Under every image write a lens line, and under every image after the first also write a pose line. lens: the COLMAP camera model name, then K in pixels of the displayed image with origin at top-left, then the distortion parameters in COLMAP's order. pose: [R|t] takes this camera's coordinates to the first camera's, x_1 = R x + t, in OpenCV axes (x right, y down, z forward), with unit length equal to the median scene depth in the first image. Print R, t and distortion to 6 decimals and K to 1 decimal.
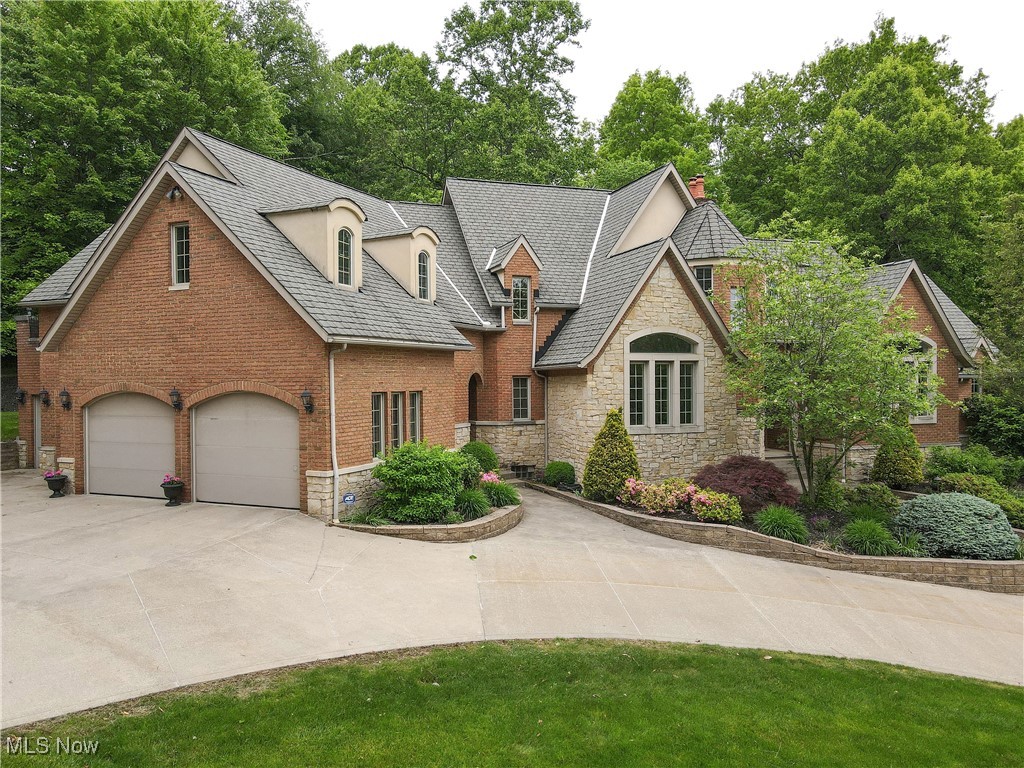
lens RADIAL K [[668.3, 0, 512.0], [0, 668.3, 384.0], [0, 0, 1]] dist [0.009244, 0.002880]
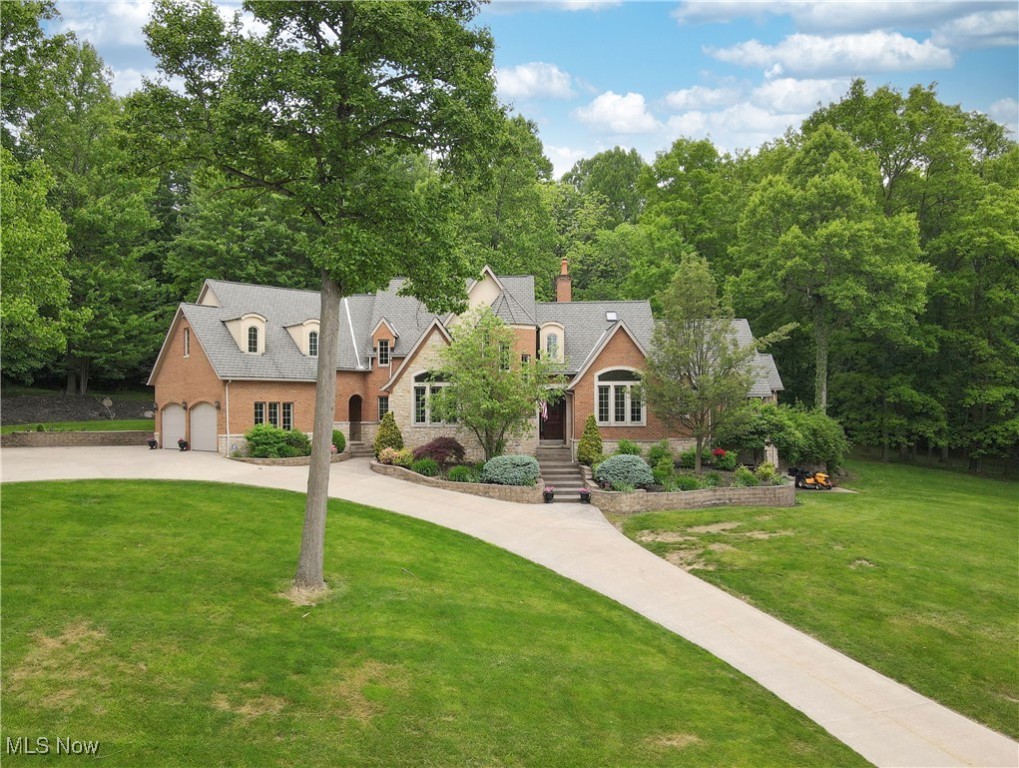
lens RADIAL K [[665.0, 0, 509.5], [0, 665.0, 384.0], [0, 0, 1]] dist [0.009244, 0.002880]
pose [[0.950763, -0.011180, -0.309717, 1.104668], [-0.002475, 0.999043, -0.043660, 0.041424], [0.309909, 0.042277, 0.949826, -0.719493]]
